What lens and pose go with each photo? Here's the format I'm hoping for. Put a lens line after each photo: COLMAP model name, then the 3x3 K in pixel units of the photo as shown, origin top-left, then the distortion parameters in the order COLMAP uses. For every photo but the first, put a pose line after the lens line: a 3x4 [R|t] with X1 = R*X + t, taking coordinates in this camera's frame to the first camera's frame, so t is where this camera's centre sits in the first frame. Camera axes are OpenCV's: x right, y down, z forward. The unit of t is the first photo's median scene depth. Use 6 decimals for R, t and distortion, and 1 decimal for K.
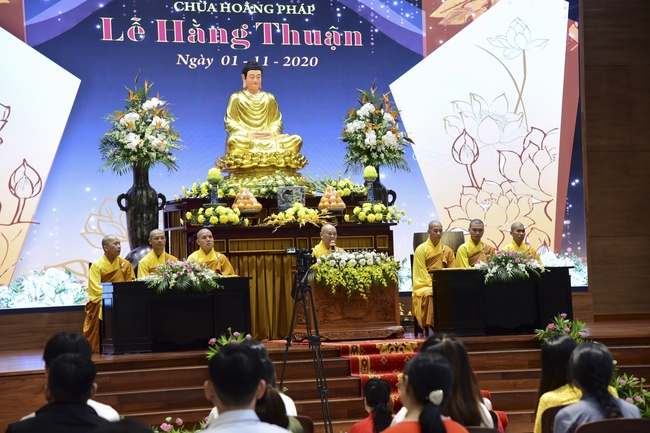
lens RADIAL K [[1771.3, 0, 326.4], [0, 1771.3, 230.0], [0, 0, 1]] dist [0.855308, -0.011111]
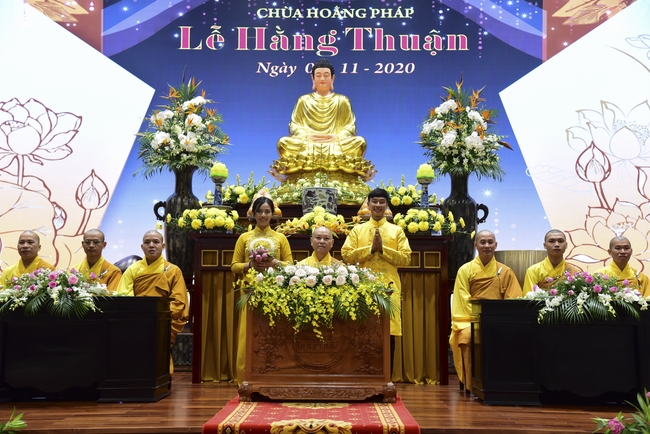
lens RADIAL K [[832.0, 0, 321.3], [0, 832.0, 229.4], [0, 0, 1]] dist [0.200361, 0.061267]
pose [[0.935836, 0.009663, -0.352304, 0.105403], [-0.030916, 0.998021, -0.054751, 0.013672], [0.351078, 0.062130, 0.934283, 0.598604]]
